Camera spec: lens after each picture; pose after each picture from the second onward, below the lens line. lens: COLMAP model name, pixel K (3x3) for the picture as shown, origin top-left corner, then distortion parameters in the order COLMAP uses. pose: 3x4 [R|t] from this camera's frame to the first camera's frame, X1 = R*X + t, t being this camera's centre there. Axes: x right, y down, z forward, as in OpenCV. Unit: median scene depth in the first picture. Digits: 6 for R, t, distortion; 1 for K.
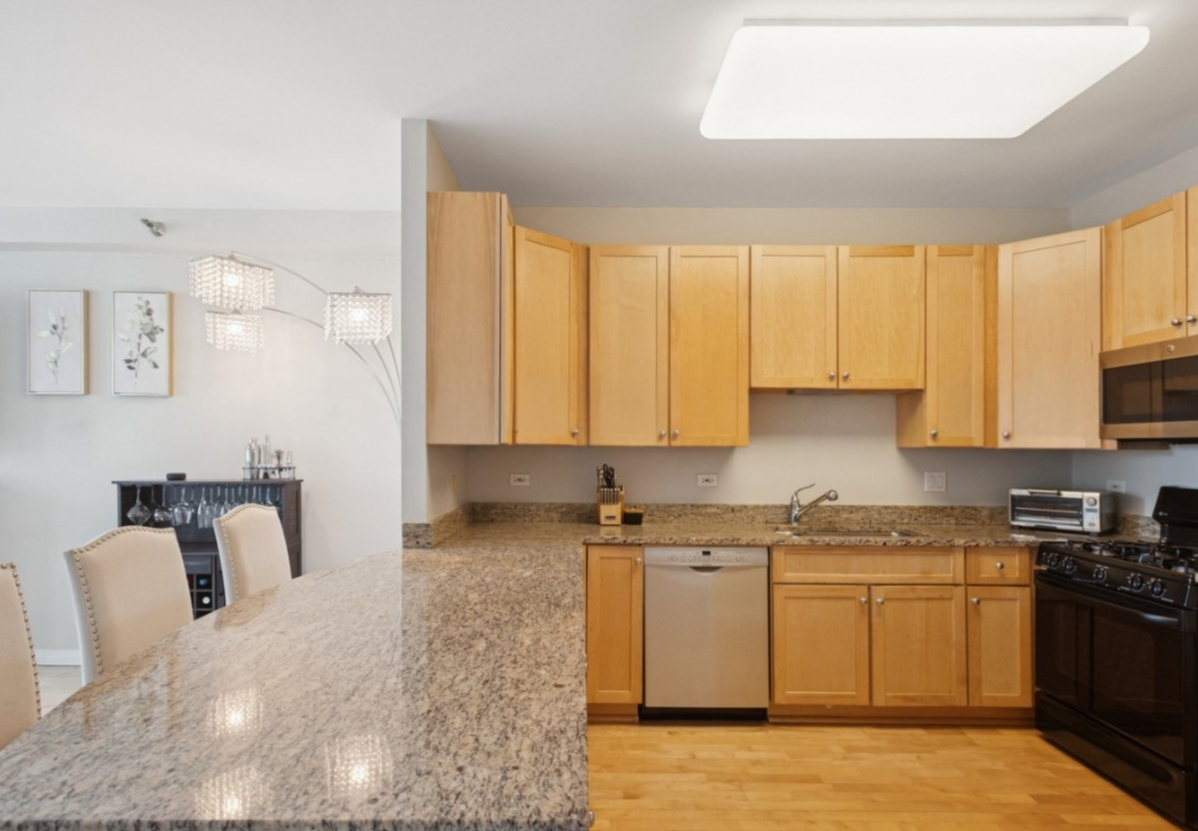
lens RADIAL K [[642.0, 0, 573.8], [0, 642.0, 446.3], [0, 0, 1]] dist [0.004249, 0.000576]
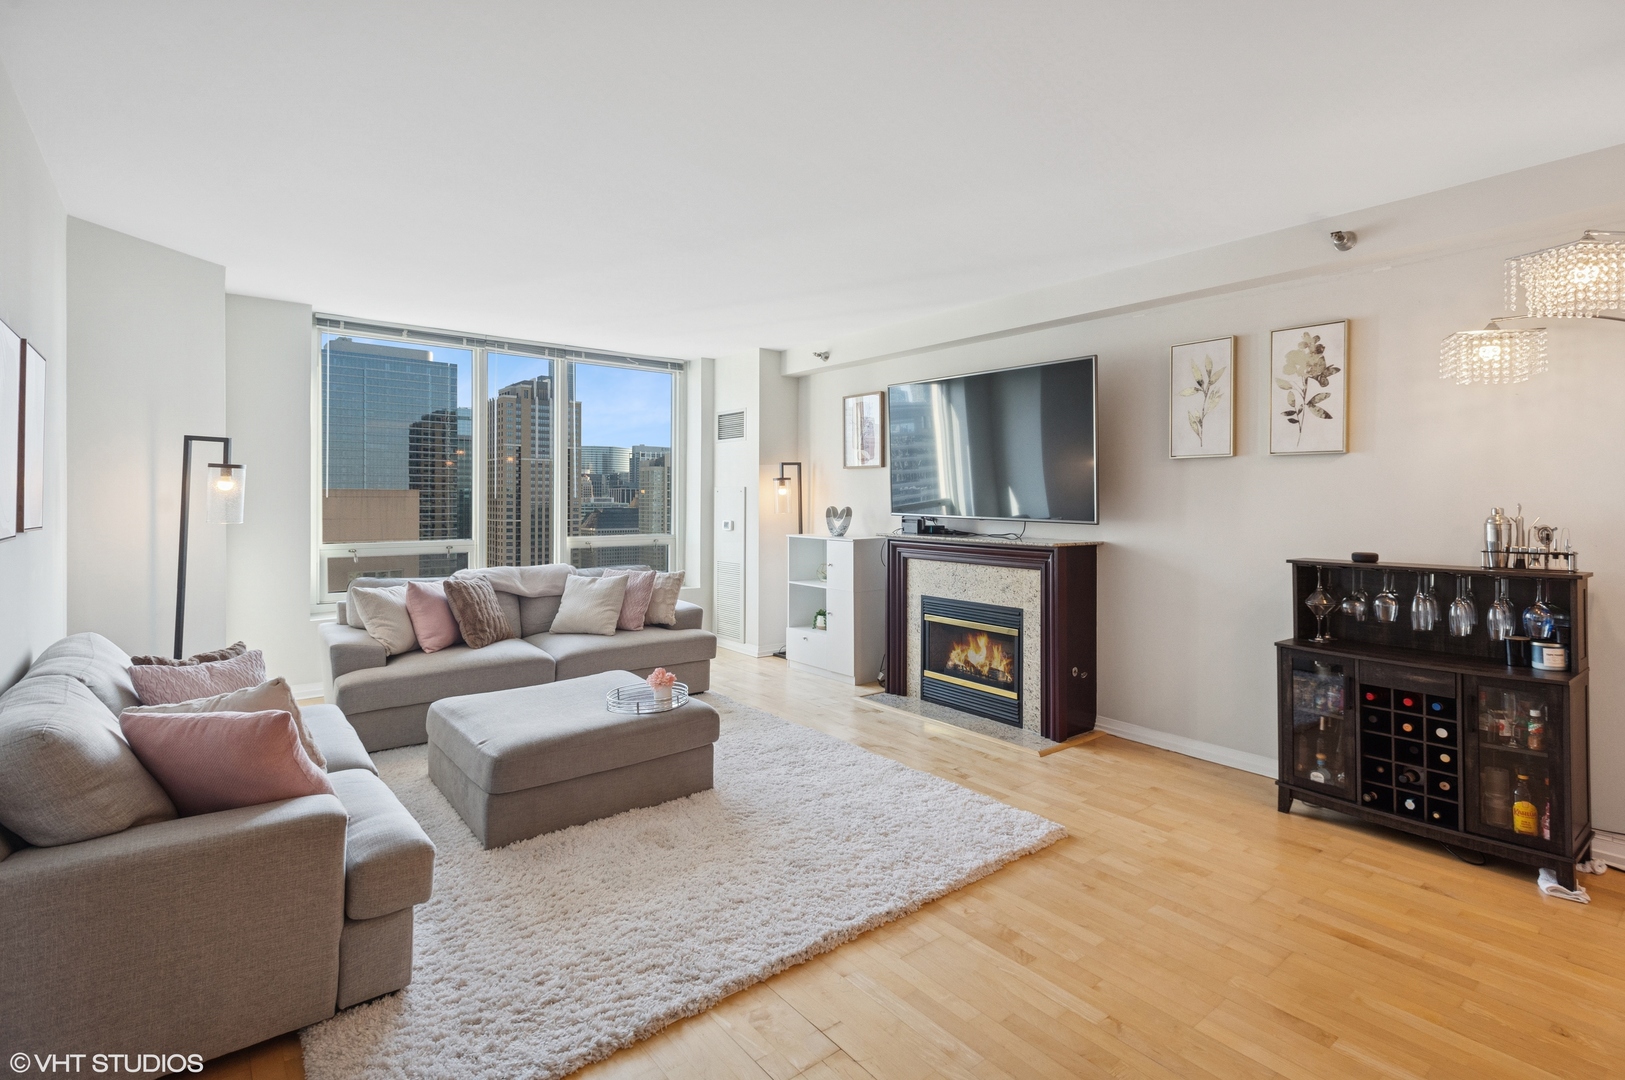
lens RADIAL K [[754.7, 0, 832.3], [0, 754.7, 504.5], [0, 0, 1]] dist [0.013328, -0.001413]
pose [[0.638773, 0.002490, -0.769391, -0.331234], [0.001868, 0.999987, 0.004787, -0.022120], [0.769393, -0.004495, 0.638760, -0.072118]]
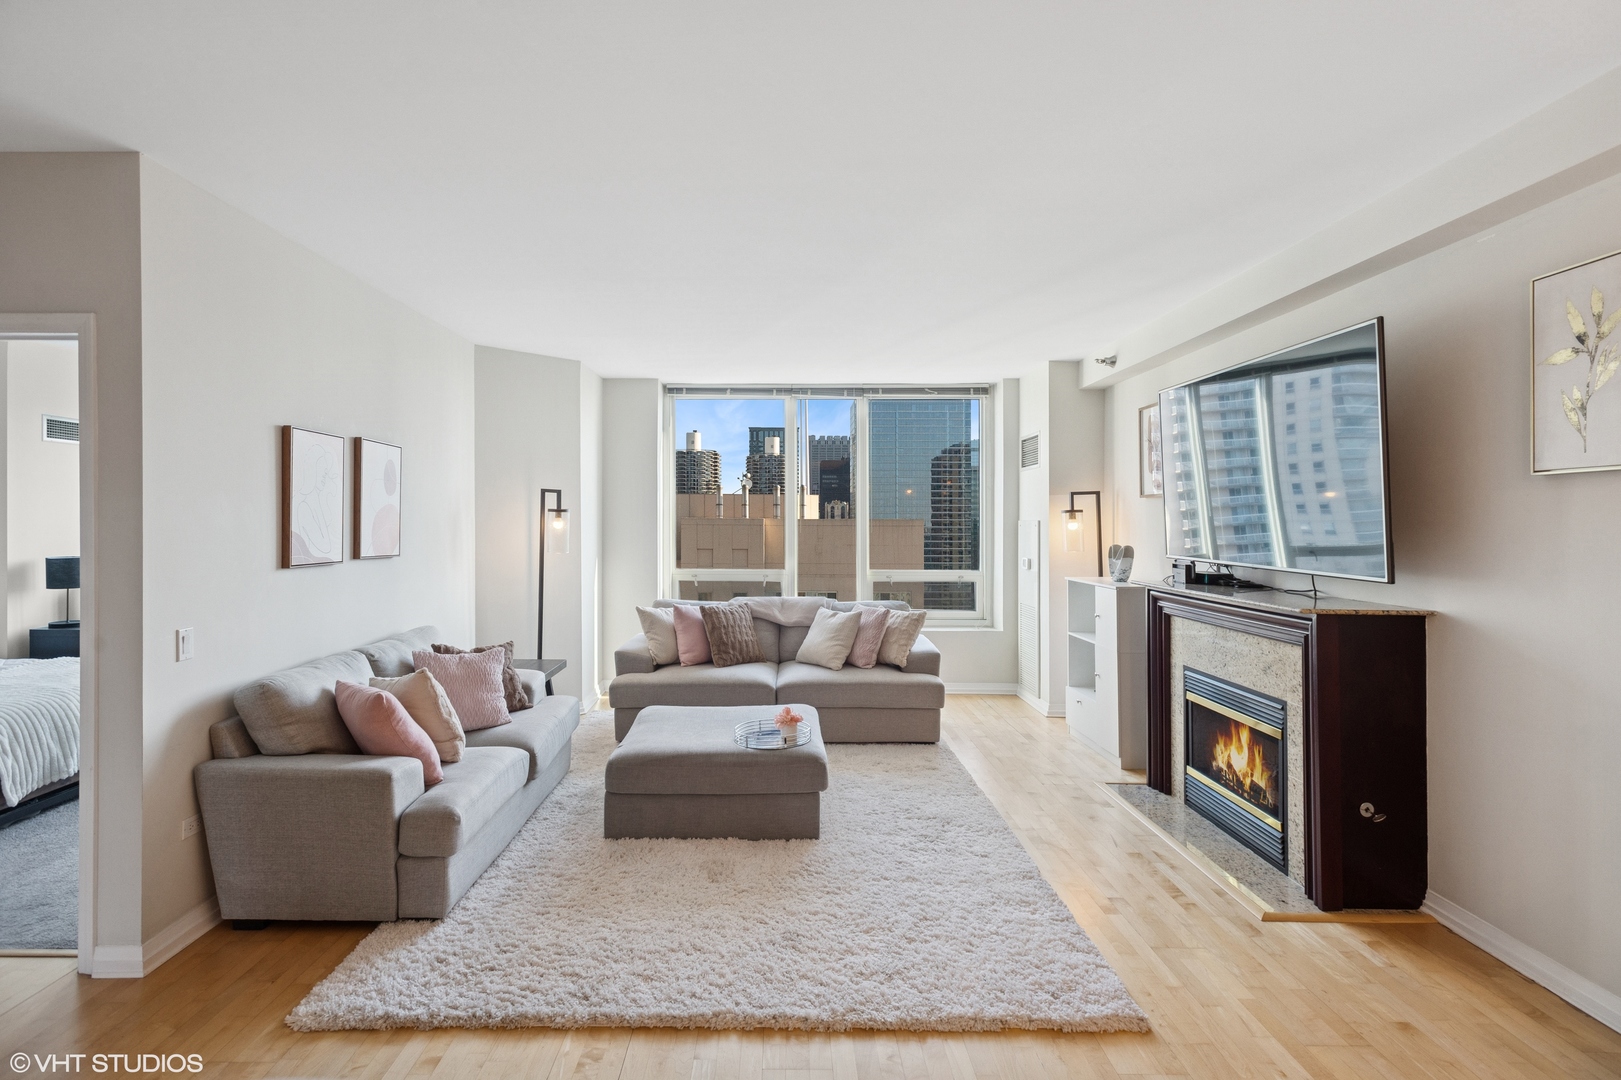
lens RADIAL K [[789.2, 0, 800.8], [0, 789.2, 530.8], [0, 0, 1]] dist [0.022625, -0.009826]
pose [[0.006377, 0.002020, -0.999978, -0.194934], [-0.001017, 0.999997, 0.002014, -0.037386], [0.999979, 0.001004, 0.006379, 0.403057]]
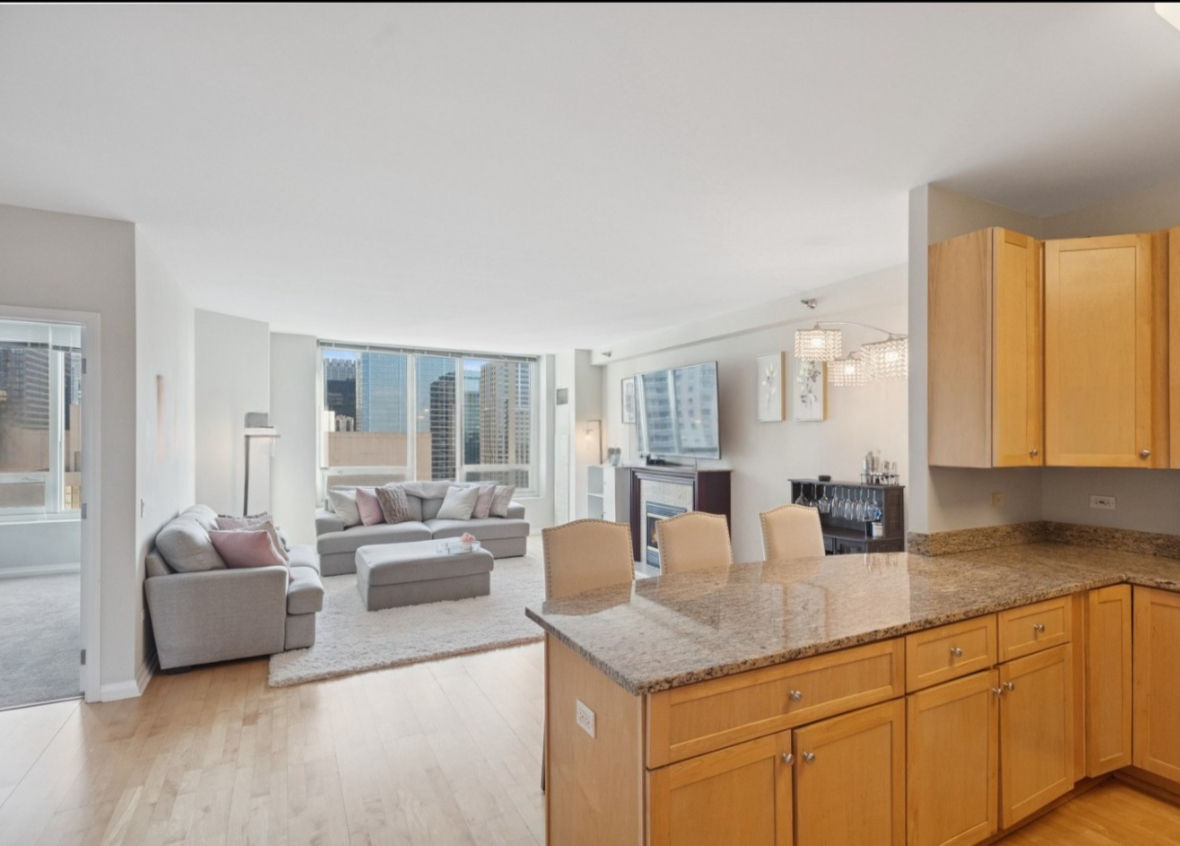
lens RADIAL K [[610.2, 0, 664.0], [0, 610.2, 445.8], [0, 0, 1]] dist [0.015321, 0.000362]
pose [[0.516471, 0.007706, -0.856270, 0.340319], [0.000349, 0.999958, 0.009210, -0.035702], [0.856304, -0.005055, 0.516447, 0.019969]]
